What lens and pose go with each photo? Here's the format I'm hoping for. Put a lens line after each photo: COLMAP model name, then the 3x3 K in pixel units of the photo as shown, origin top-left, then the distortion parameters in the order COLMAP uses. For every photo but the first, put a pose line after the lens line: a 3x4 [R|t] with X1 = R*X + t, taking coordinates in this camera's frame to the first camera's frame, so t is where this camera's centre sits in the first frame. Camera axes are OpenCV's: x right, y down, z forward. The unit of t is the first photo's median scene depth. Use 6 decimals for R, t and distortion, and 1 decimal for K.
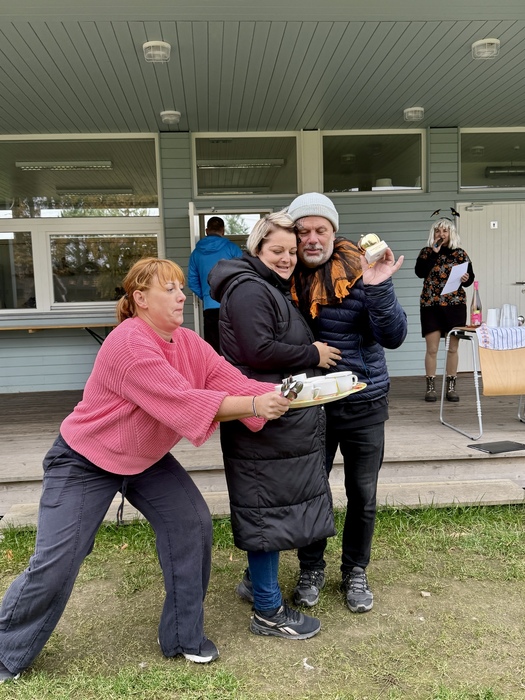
lens RADIAL K [[633.0, 0, 262.5], [0, 633.0, 350.0], [0, 0, 1]] dist [0.022708, -0.005402]
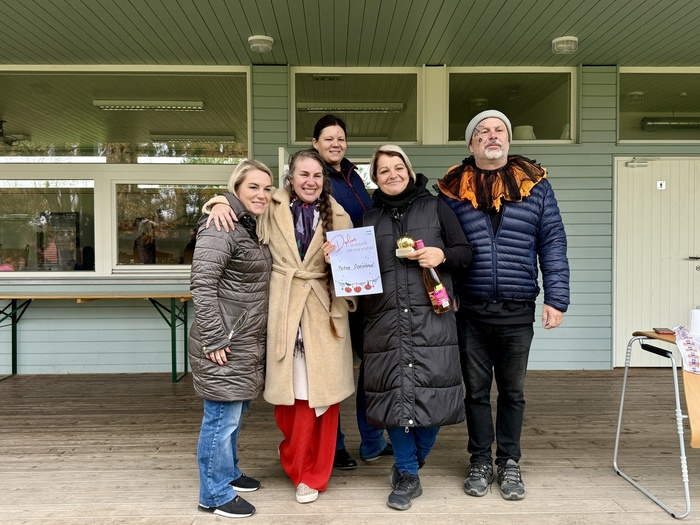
lens RADIAL K [[633.0, 0, 350.0], [0, 633.0, 262.5], [0, 0, 1]] dist [0.022708, -0.005402]
pose [[0.997946, 0.031651, -0.055694, 0.020171], [-0.035170, 0.997370, -0.063369, -0.035868], [0.053542, 0.065198, 0.996435, 0.190255]]
